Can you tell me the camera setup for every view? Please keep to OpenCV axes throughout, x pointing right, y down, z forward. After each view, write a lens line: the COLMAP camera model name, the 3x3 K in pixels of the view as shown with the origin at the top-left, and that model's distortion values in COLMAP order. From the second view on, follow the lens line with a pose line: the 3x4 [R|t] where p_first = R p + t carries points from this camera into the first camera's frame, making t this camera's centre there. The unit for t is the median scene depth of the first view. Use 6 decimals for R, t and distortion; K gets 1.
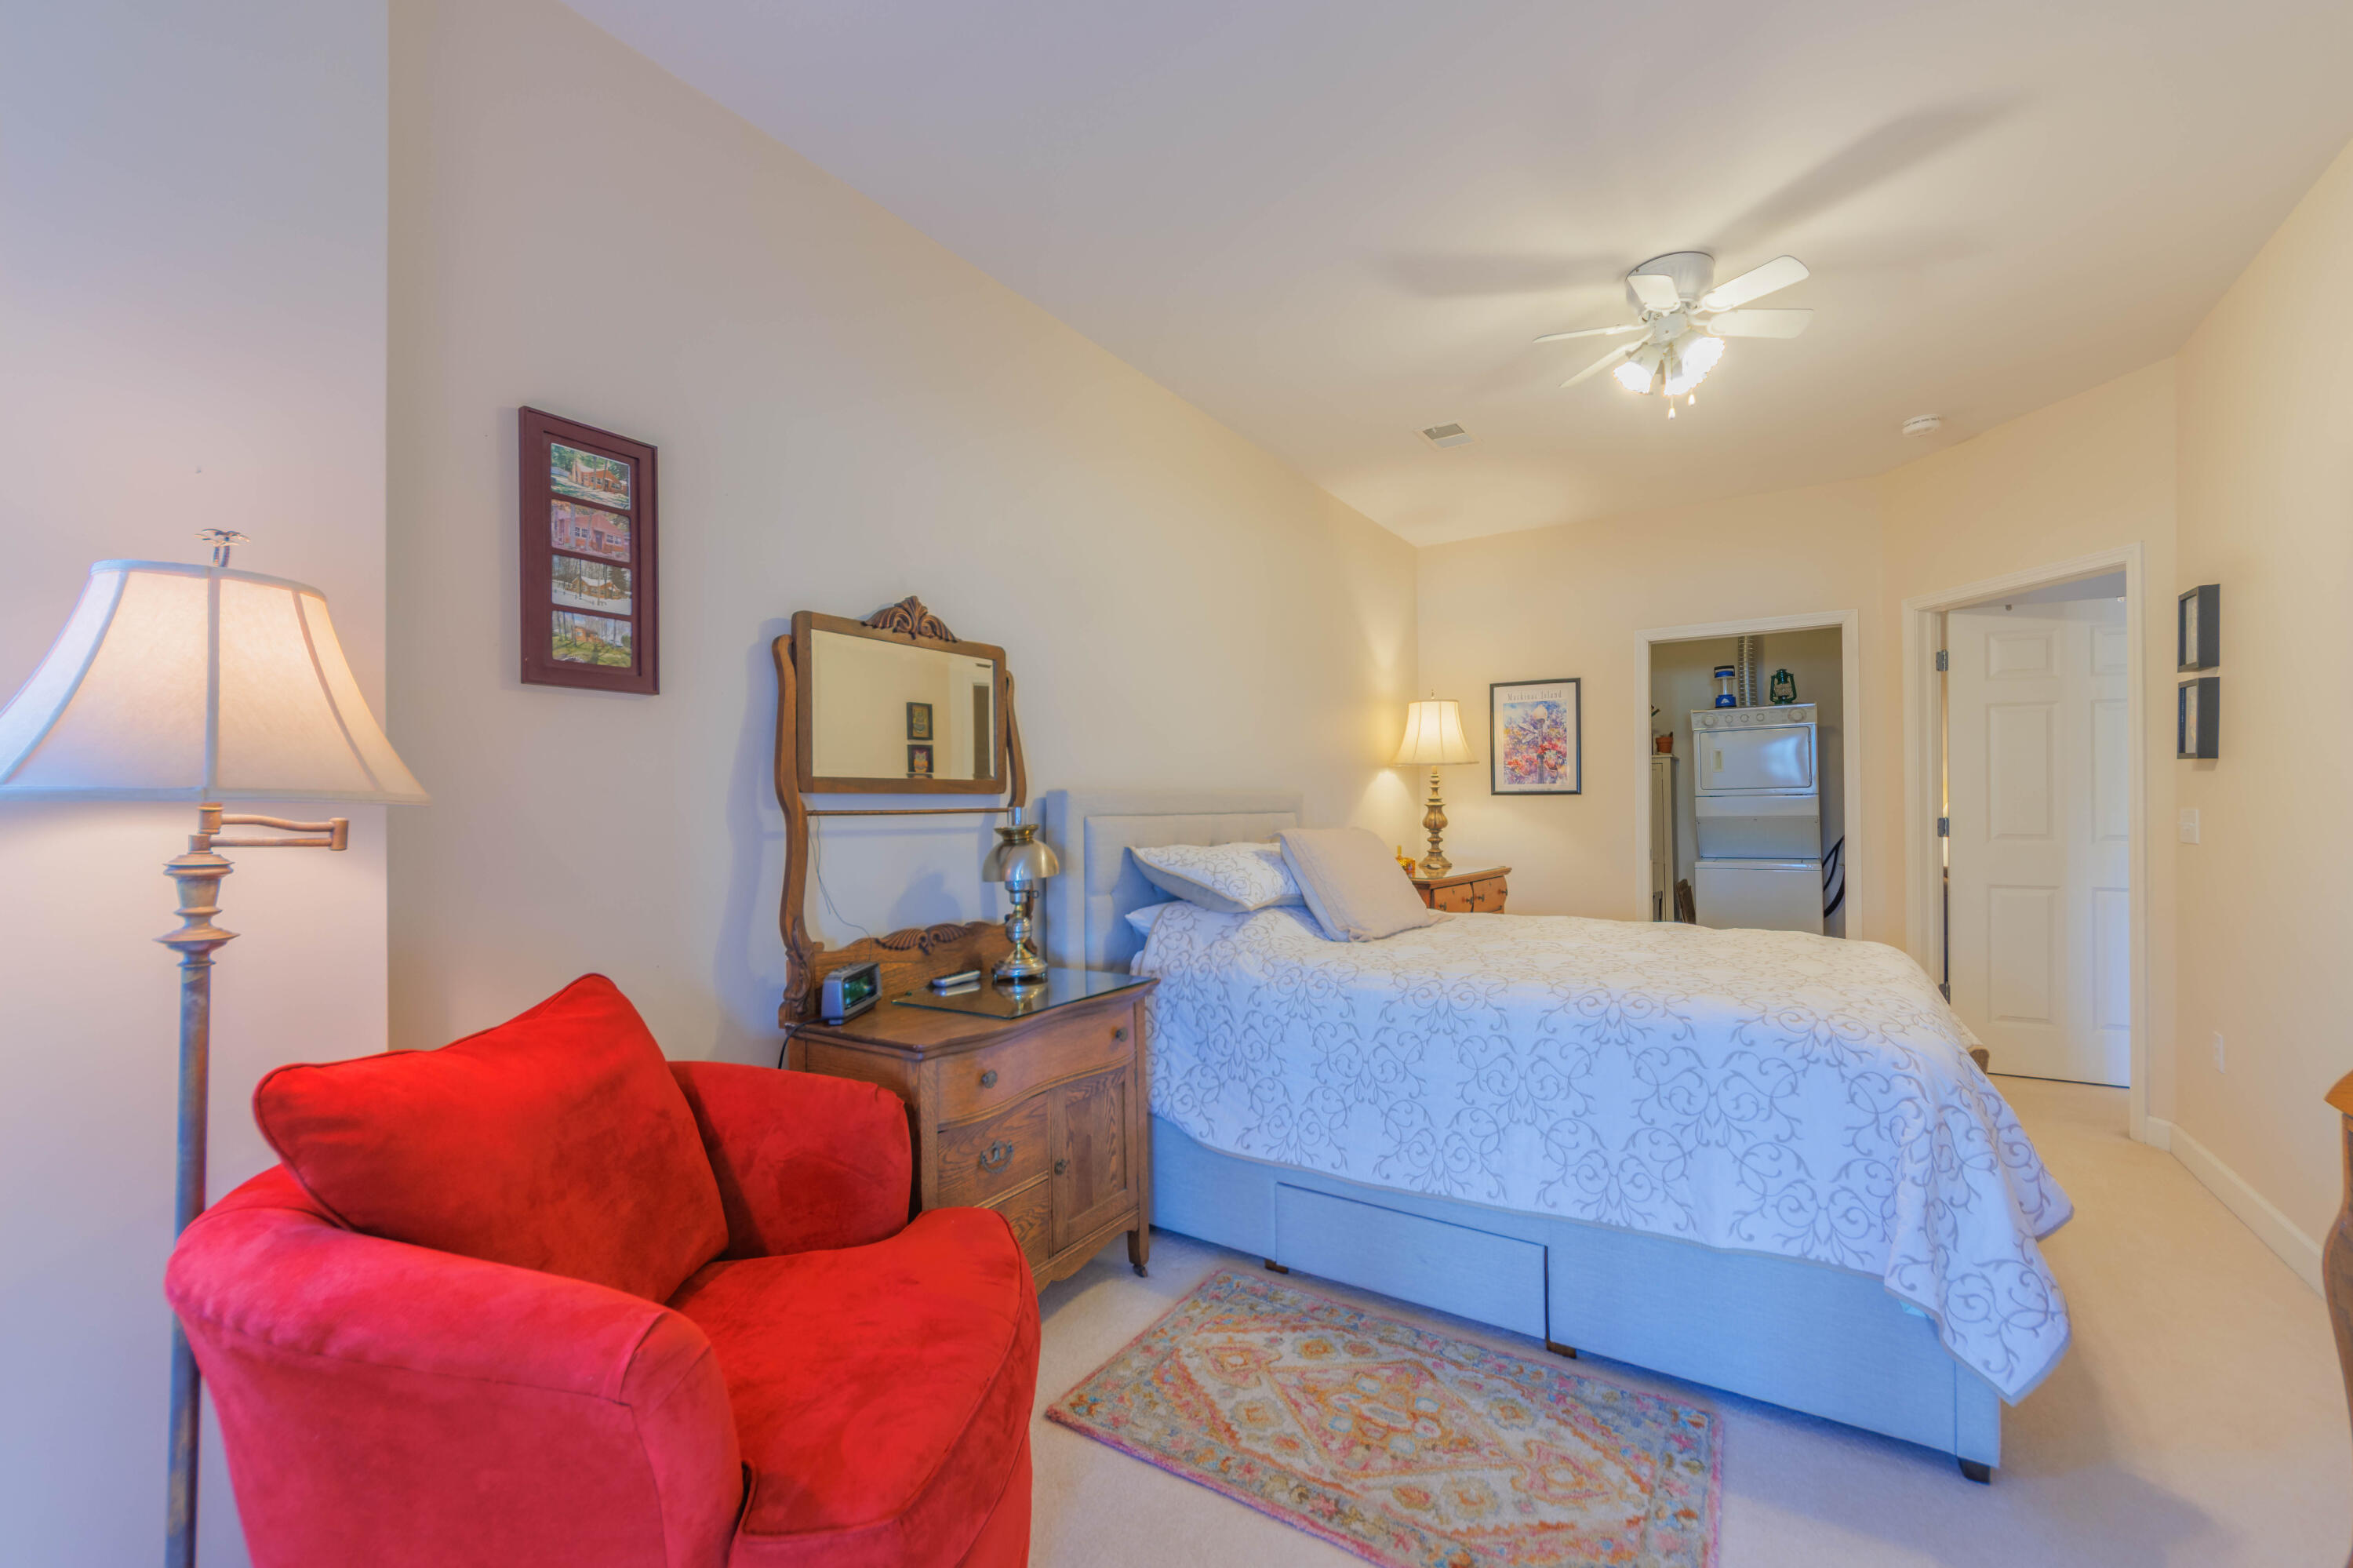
lens RADIAL K [[977.3, 0, 1158.9], [0, 977.3, 778.3], [0, 0, 1]] dist [-0.002546, -0.000147]
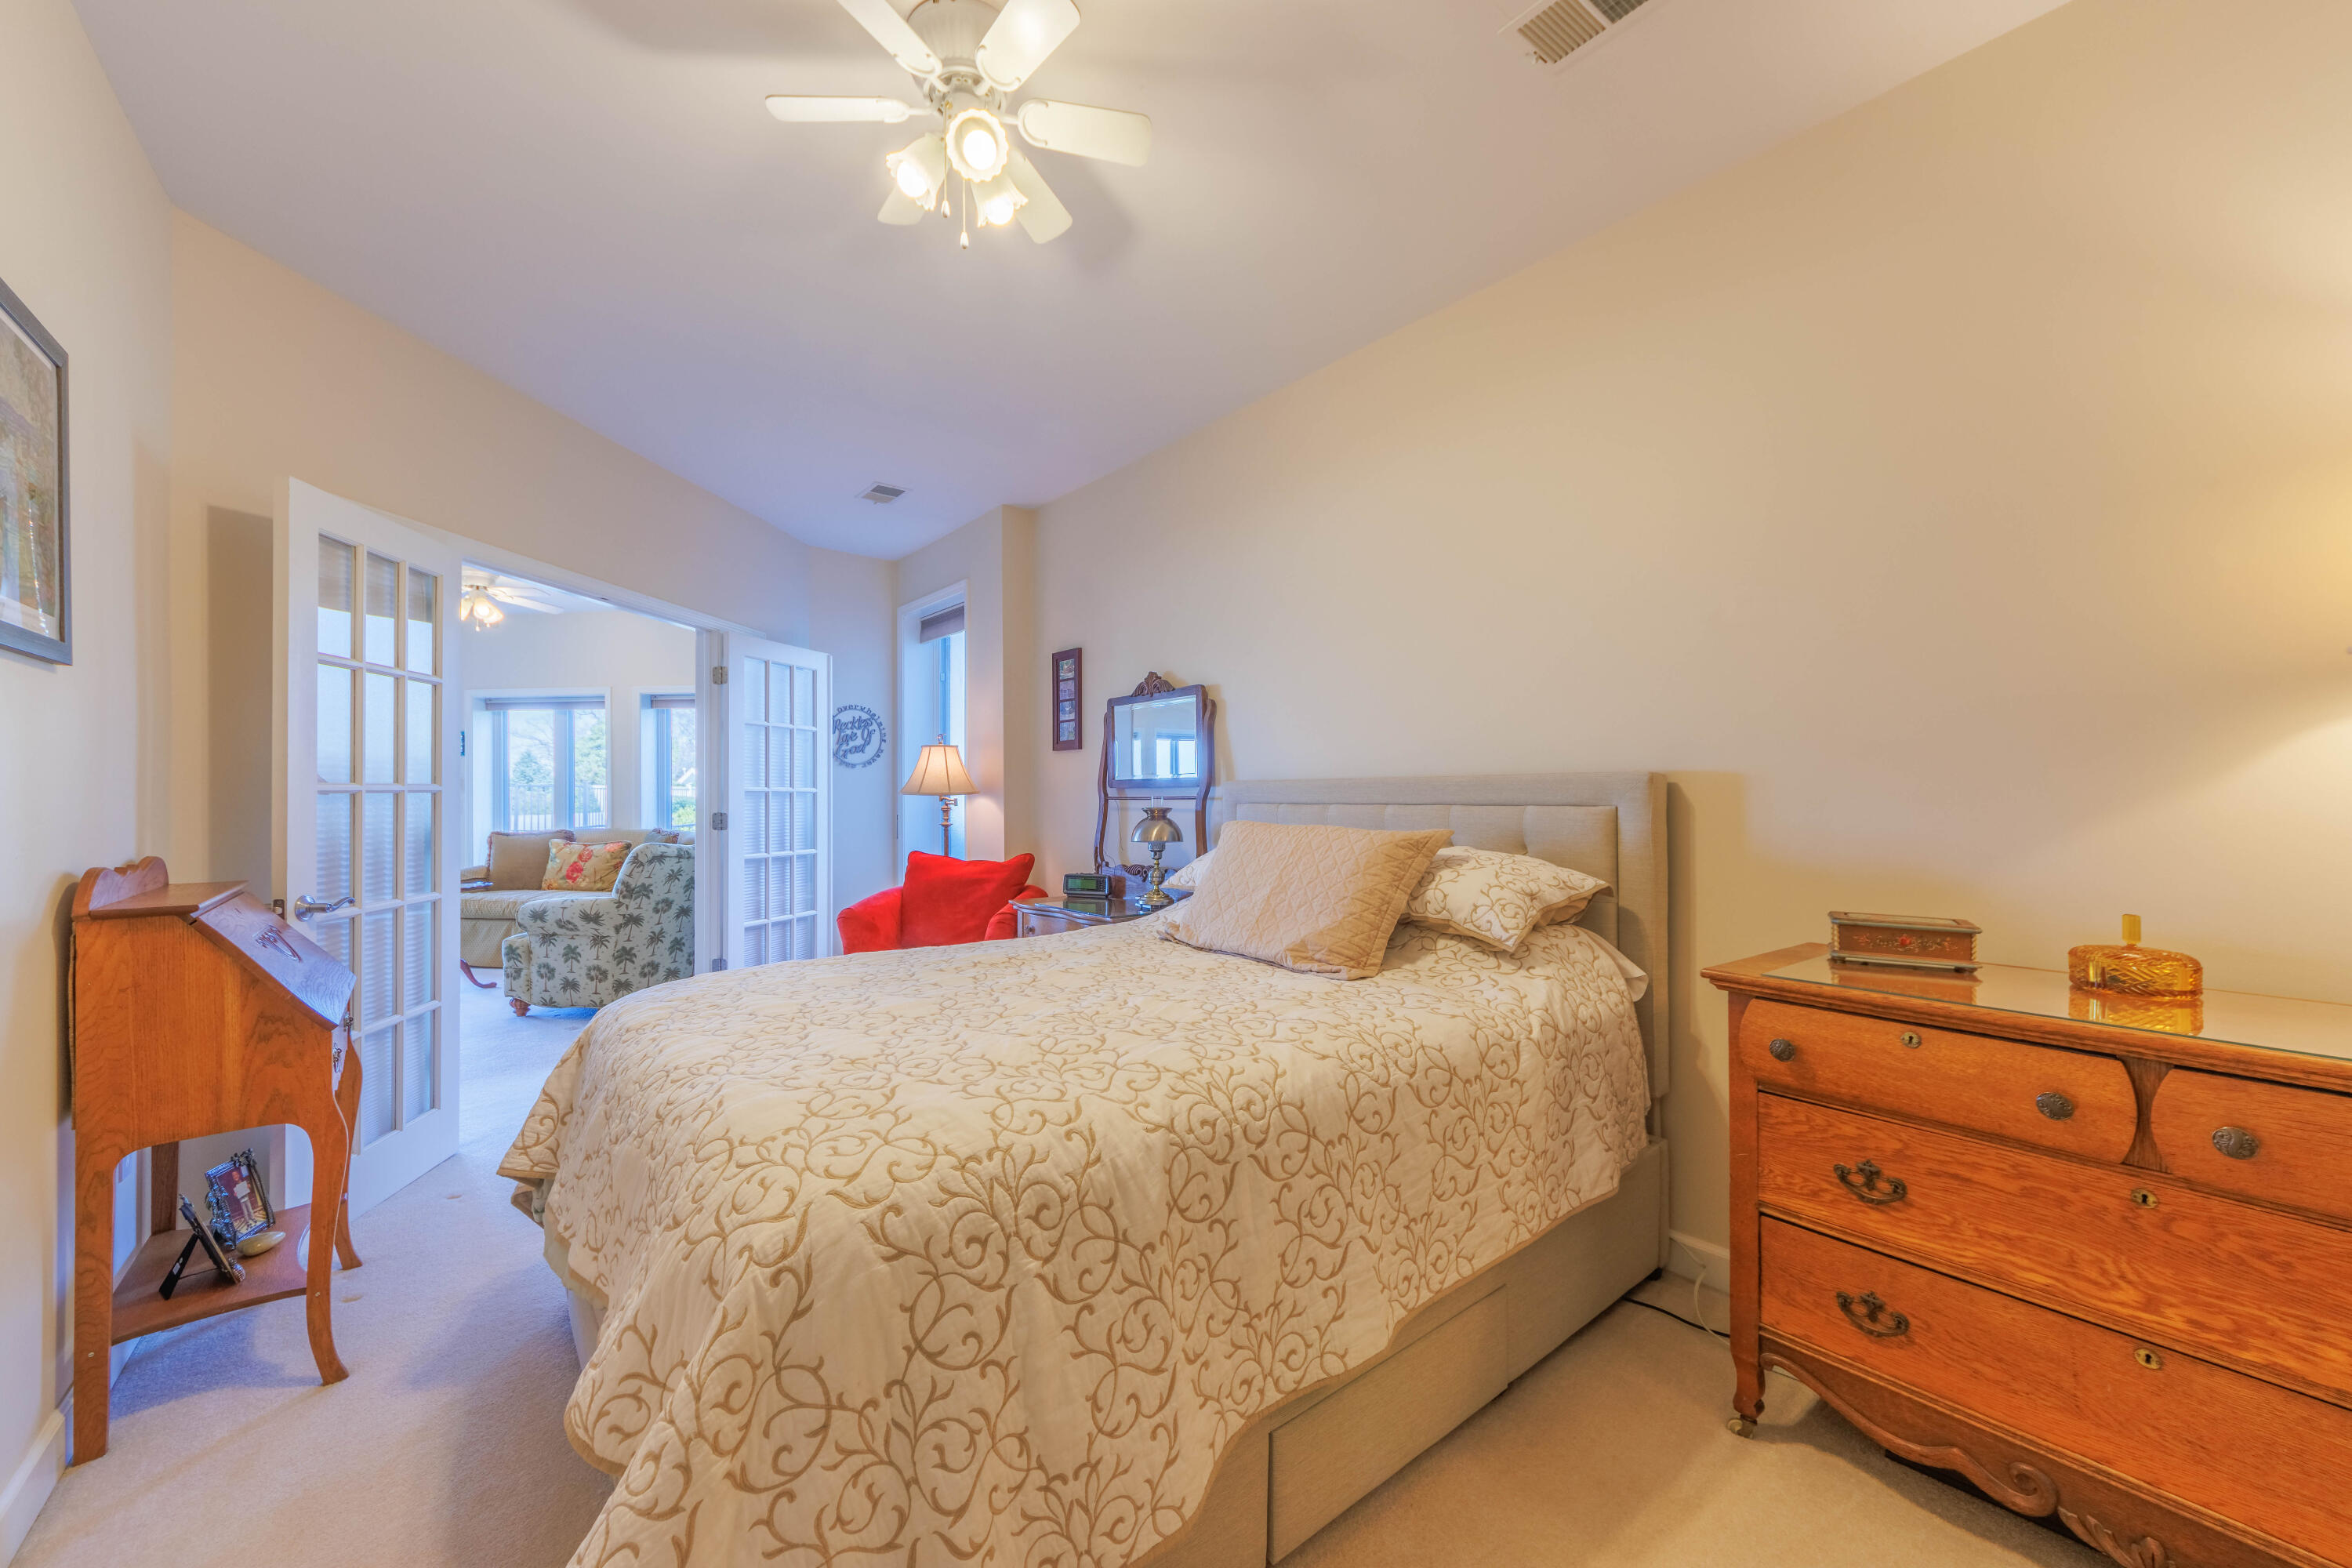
lens RADIAL K [[906.5, 0, 1170.5], [0, 906.5, 785.6], [0, 0, 1]] dist [-0.003707, -0.000541]
pose [[-0.288806, 0.002659, -0.957384, 1.134130], [0.036866, 0.999285, -0.008346, 0.023801], [0.956678, -0.037706, -0.288697, 1.327044]]
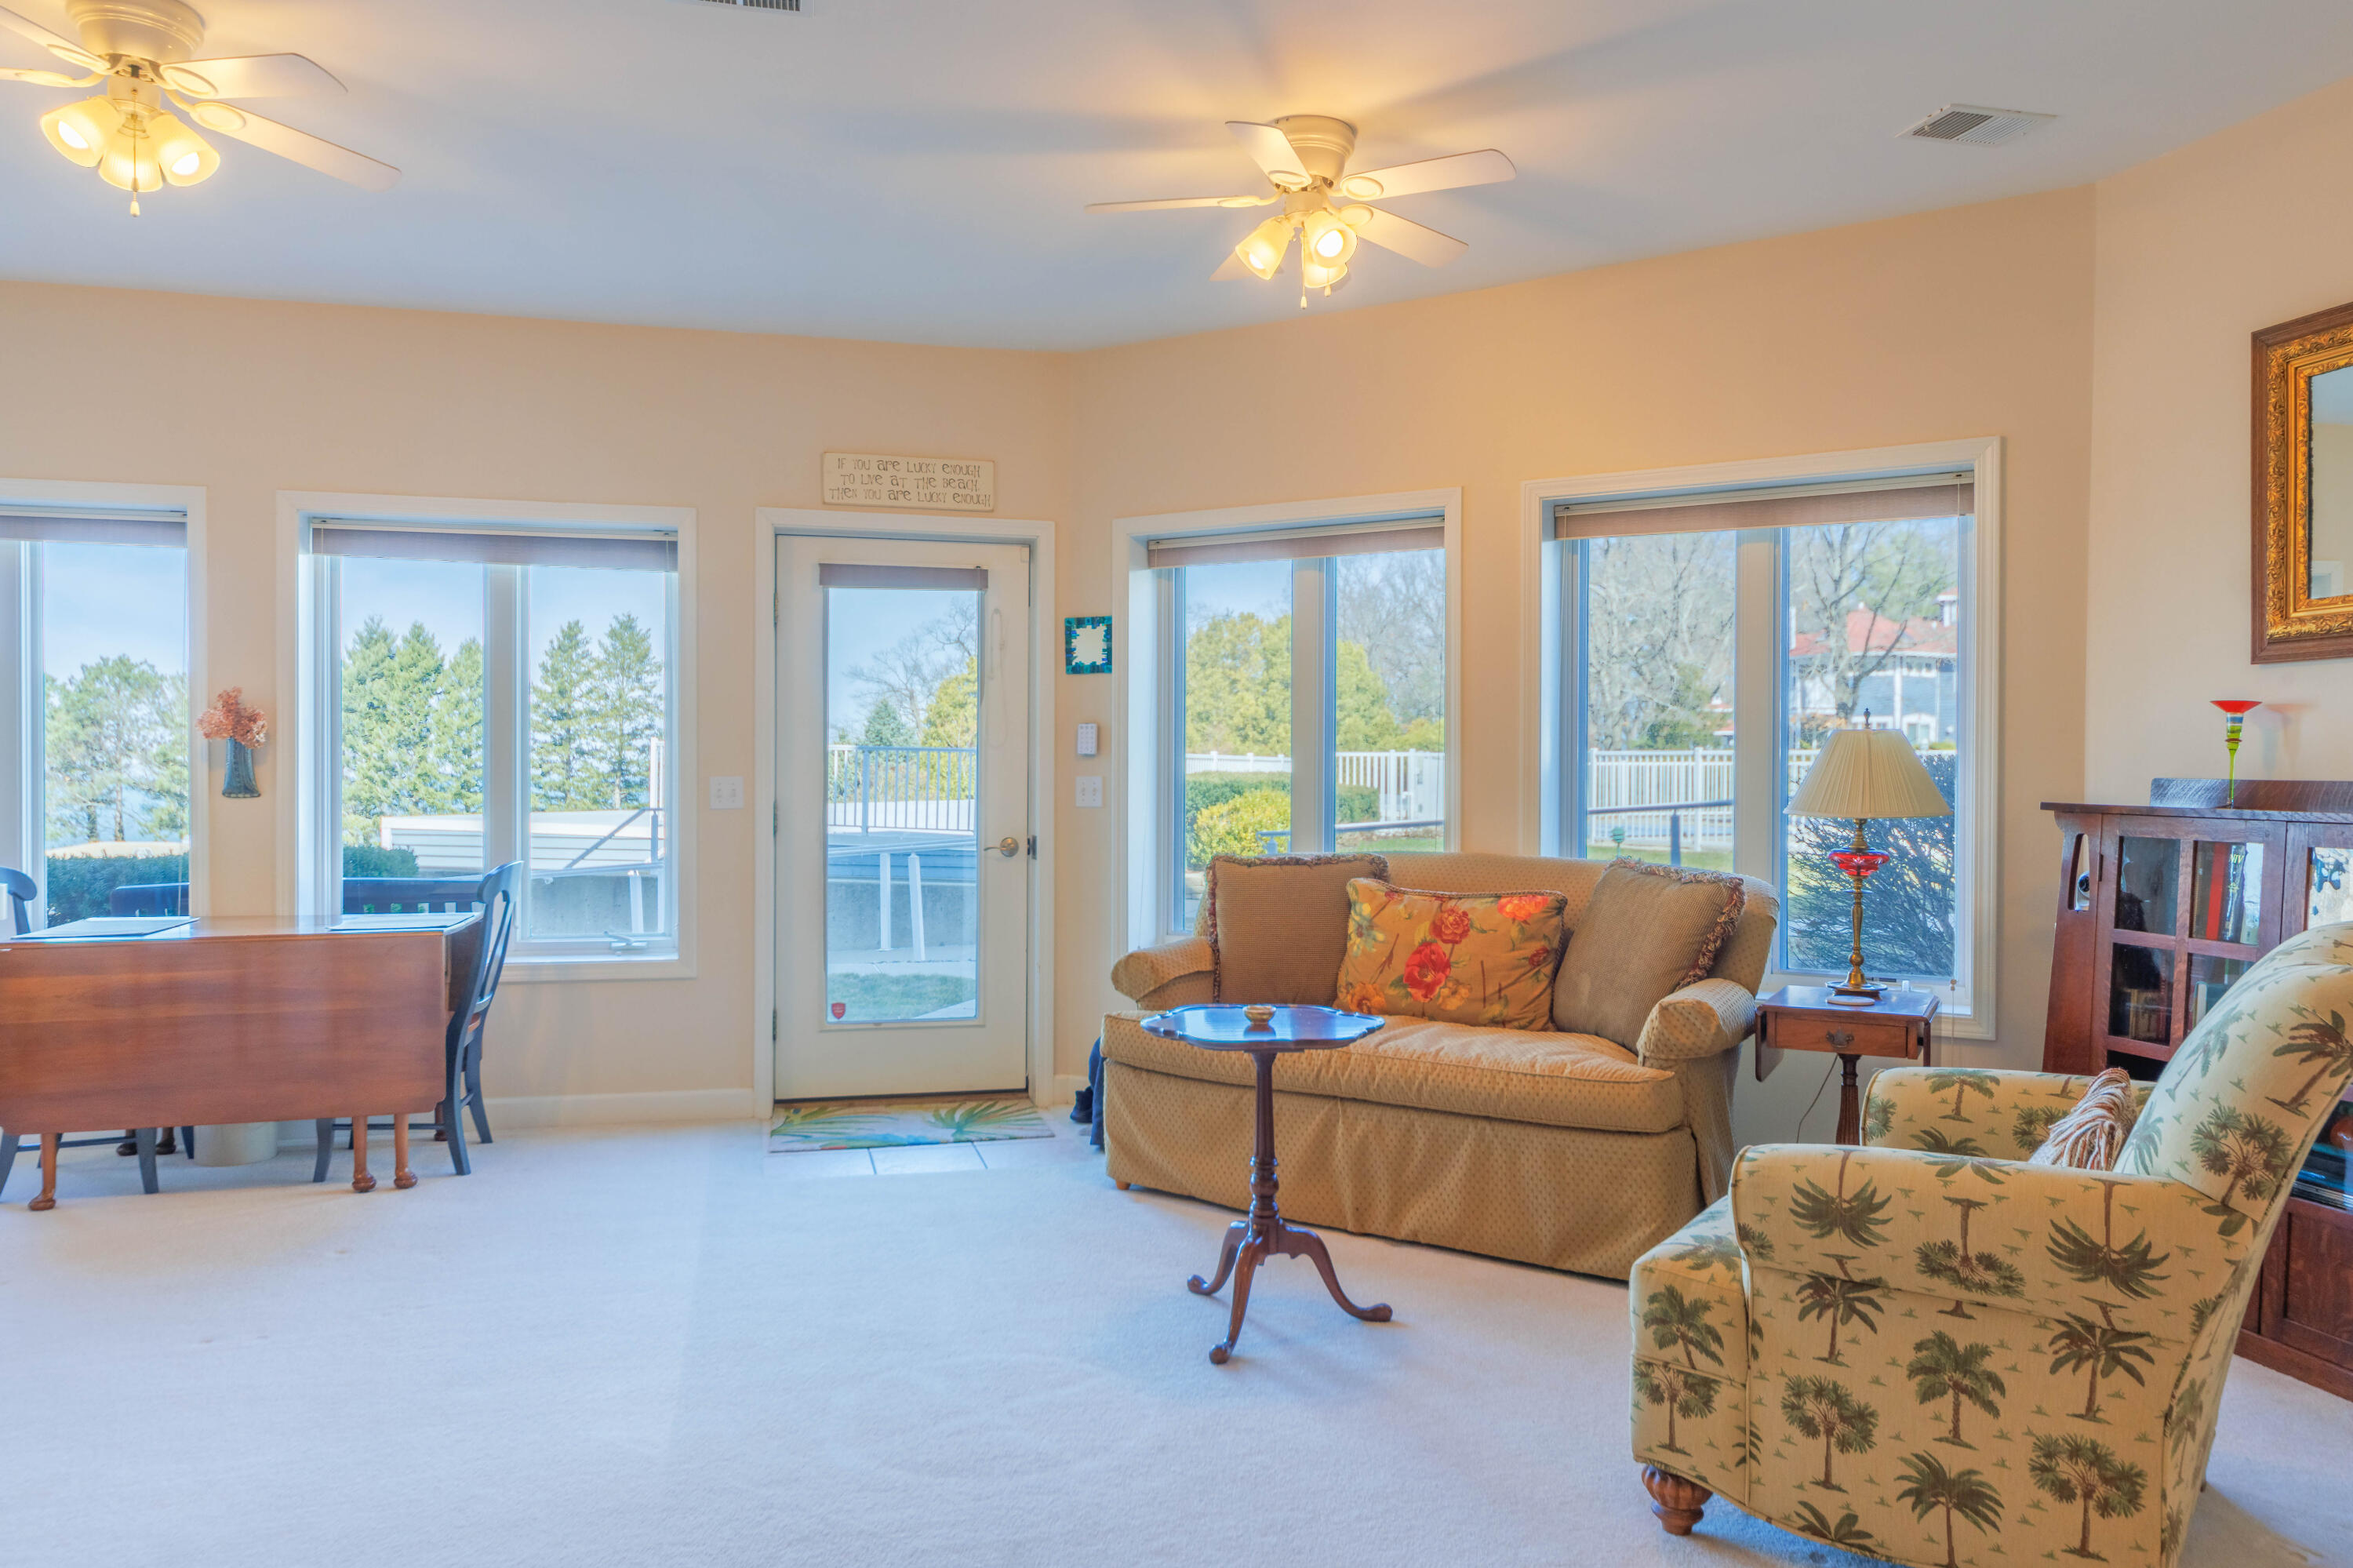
lens RADIAL K [[1598.0, 0, 1162.2], [0, 1598.0, 786.1], [0, 0, 1]] dist [-0.001245, 0.004707]
pose [[-0.660229, 0.011492, -0.750976, 0.645814], [0.022812, 0.999728, -0.004757, -0.009269], [0.750718, -0.020272, -0.660312, -0.097567]]
